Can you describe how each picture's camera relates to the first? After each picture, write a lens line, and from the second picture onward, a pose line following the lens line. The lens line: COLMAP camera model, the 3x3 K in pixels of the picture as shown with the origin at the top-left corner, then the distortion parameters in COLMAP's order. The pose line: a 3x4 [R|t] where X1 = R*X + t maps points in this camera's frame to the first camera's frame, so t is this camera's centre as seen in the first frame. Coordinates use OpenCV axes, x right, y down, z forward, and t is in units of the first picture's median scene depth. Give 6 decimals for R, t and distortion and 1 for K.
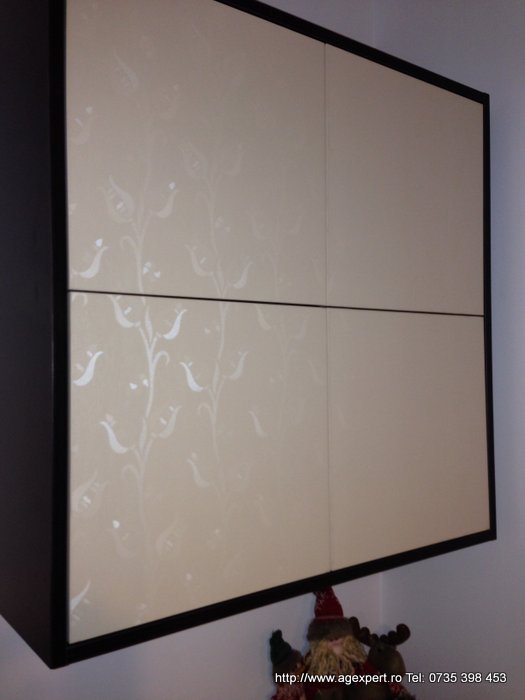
lens RADIAL K [[639.0, 0, 259.8], [0, 639.0, 350.0], [0, 0, 1]] dist [0.103458, -0.136570]
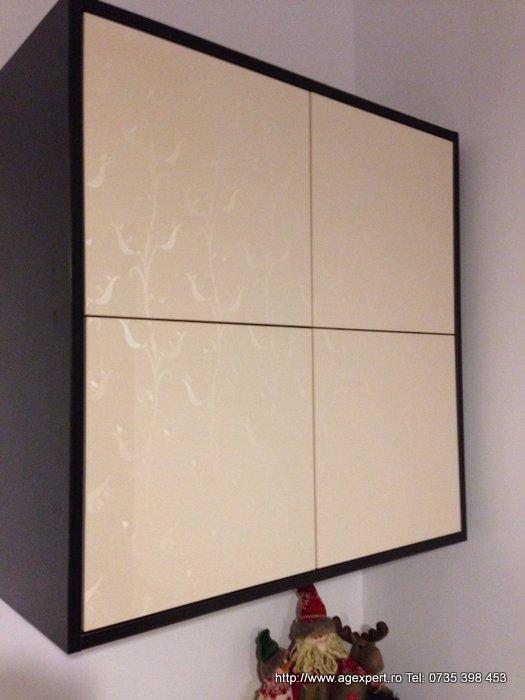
lens RADIAL K [[654.9, 0, 262.5], [0, 654.9, 350.0], [0, 0, 1]] dist [0.067447, 0.005566]
pose [[0.999385, -0.000014, 0.035080, -0.016206], [0.000628, 0.999847, -0.017494, -0.007503], [-0.035074, 0.017505, 0.999231, -0.099638]]
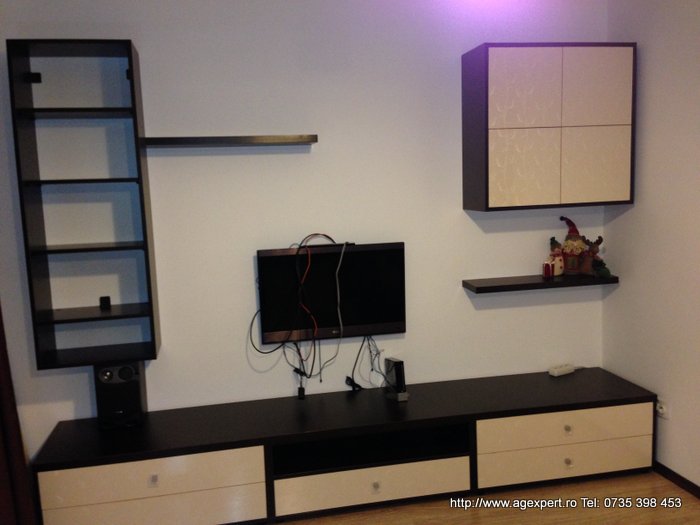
lens RADIAL K [[654.9, 0, 352.0], [0, 654.9, 282.4], [0, 0, 1]] dist [0.067447, 0.005566]
pose [[0.899348, 0.036022, -0.435748, 0.547357], [0.038133, 0.986341, 0.160243, 0.116659], [0.435568, -0.160730, 0.885690, -2.249783]]
